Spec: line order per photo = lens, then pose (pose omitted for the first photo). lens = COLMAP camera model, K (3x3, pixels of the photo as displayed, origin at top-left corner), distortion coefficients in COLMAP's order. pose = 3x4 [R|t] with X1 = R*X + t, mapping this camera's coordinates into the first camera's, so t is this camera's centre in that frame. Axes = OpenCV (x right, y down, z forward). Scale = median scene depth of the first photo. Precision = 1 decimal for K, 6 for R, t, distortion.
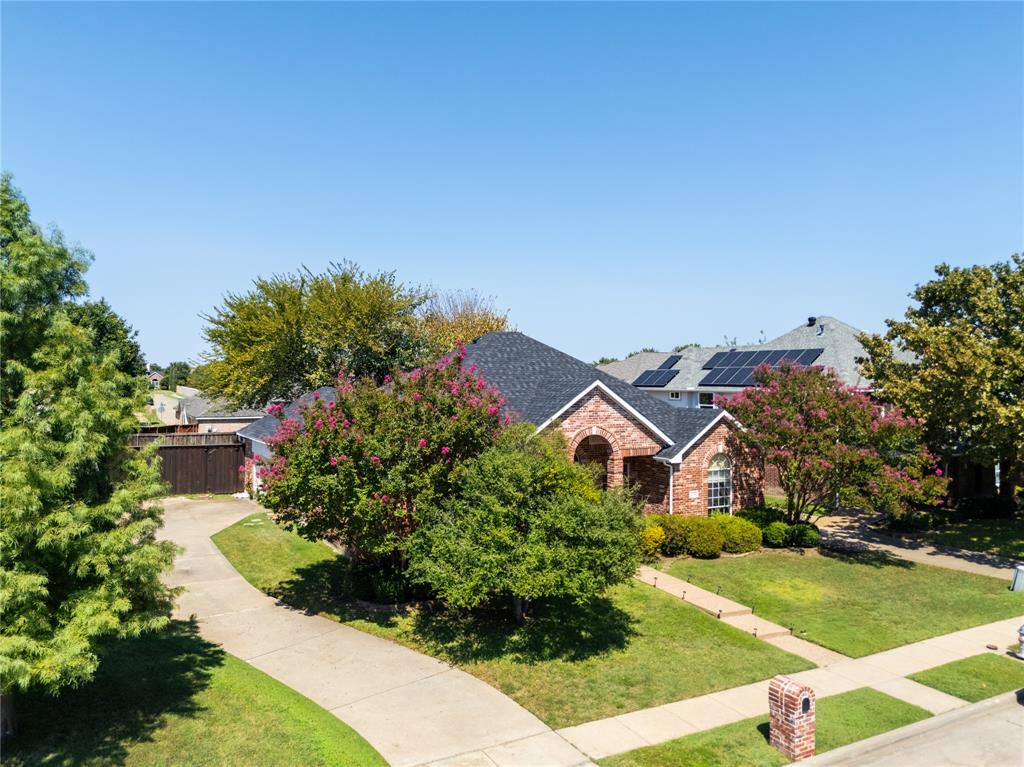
lens RADIAL K [[759.9, 0, 512.0], [0, 759.9, 383.5], [0, 0, 1]] dist [0.063976, -0.000309]
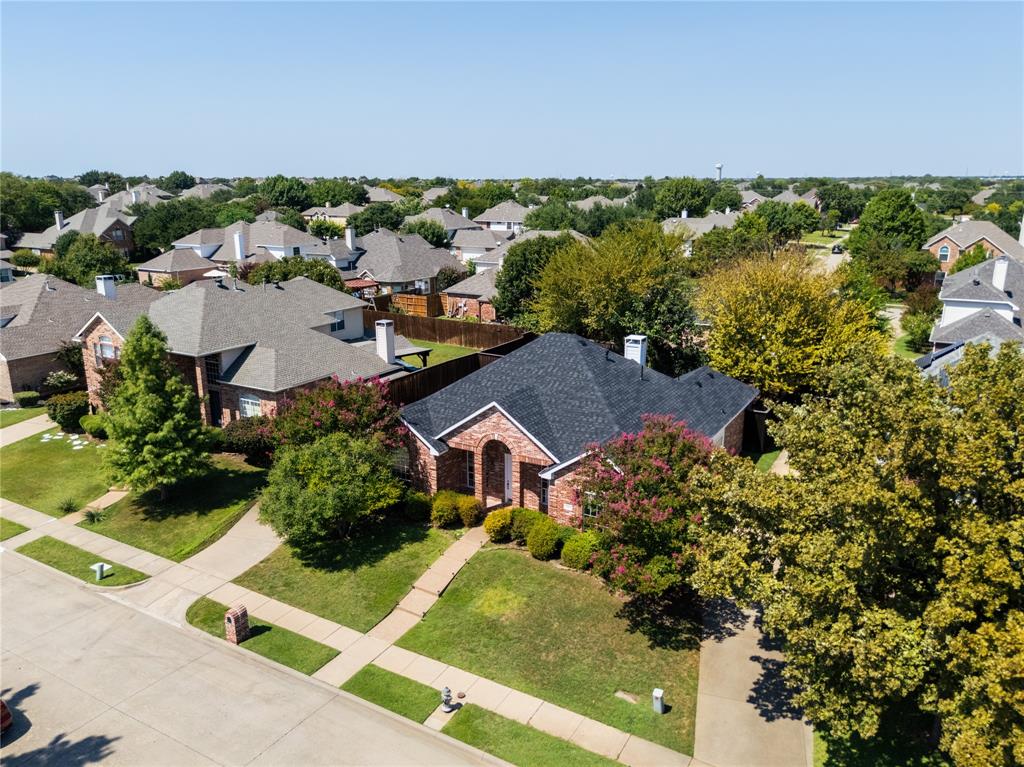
lens RADIAL K [[726.7, 0, 512.0], [0, 726.7, 383.5], [0, 0, 1]] dist [0.054449, -0.000290]
pose [[0.504824, 0.208586, -0.837643, 1.147276], [0.004260, 0.969753, 0.244051, -0.333533], [0.863212, -0.126771, 0.488666, 0.400521]]
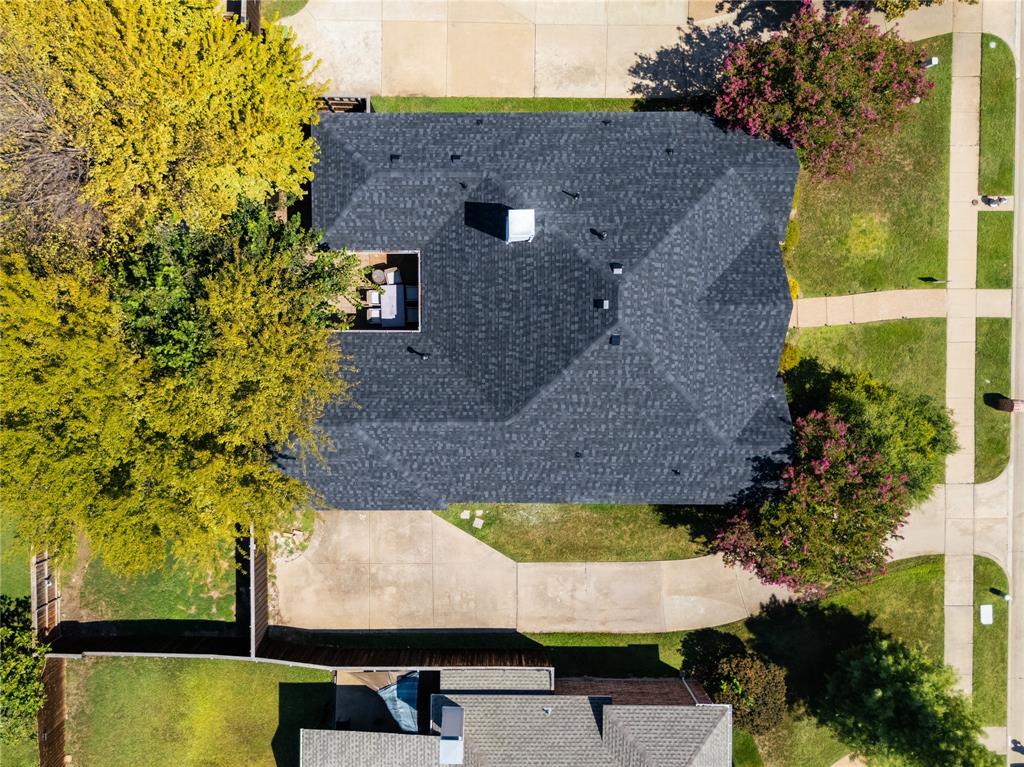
lens RADIAL K [[759.9, 0, 512.0], [0, 759.9, 383.5], [0, 0, 1]] dist [0.063976, -0.000309]
pose [[0.491136, -0.868676, -0.064703, -0.092386], [0.031011, -0.056795, 0.997904, -1.053993], [-0.870531, -0.492113, -0.000956, 1.245991]]
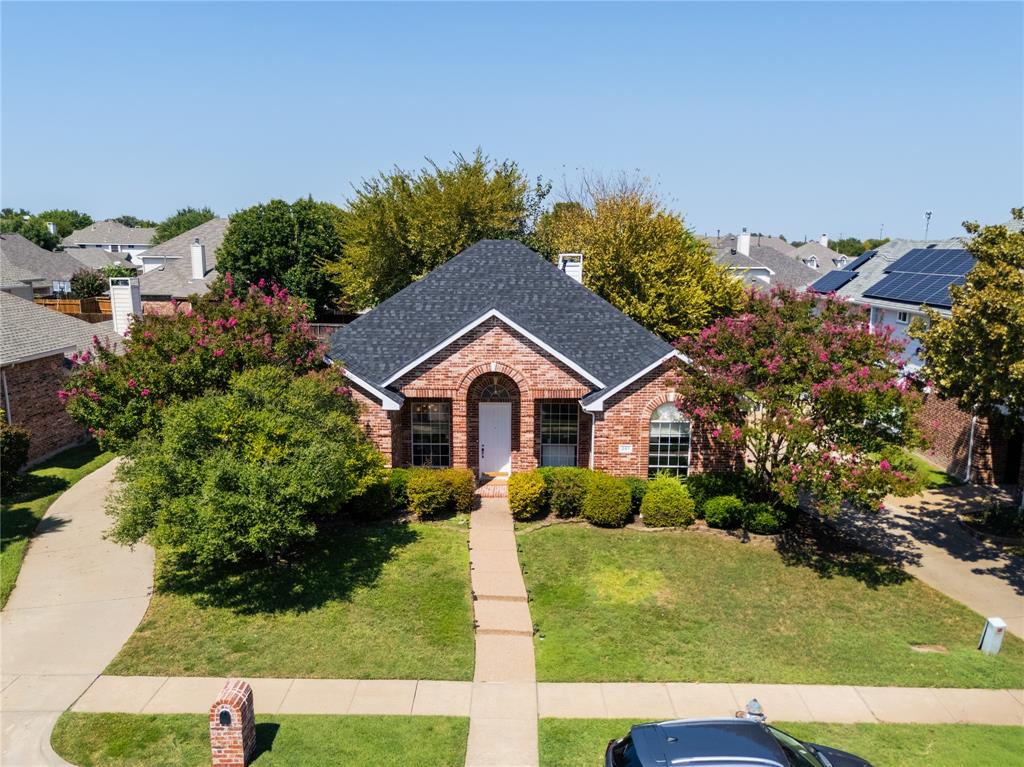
lens RADIAL K [[793.9, 0, 510.0], [0, 793.9, 402.9], [0, 0, 1]] dist [0.049400, -0.003805]
pose [[0.863893, 0.093377, -0.494944, 0.568765], [-0.001067, 0.983002, 0.183594, -0.064101], [0.503674, -0.158078, 0.849308, 0.218968]]
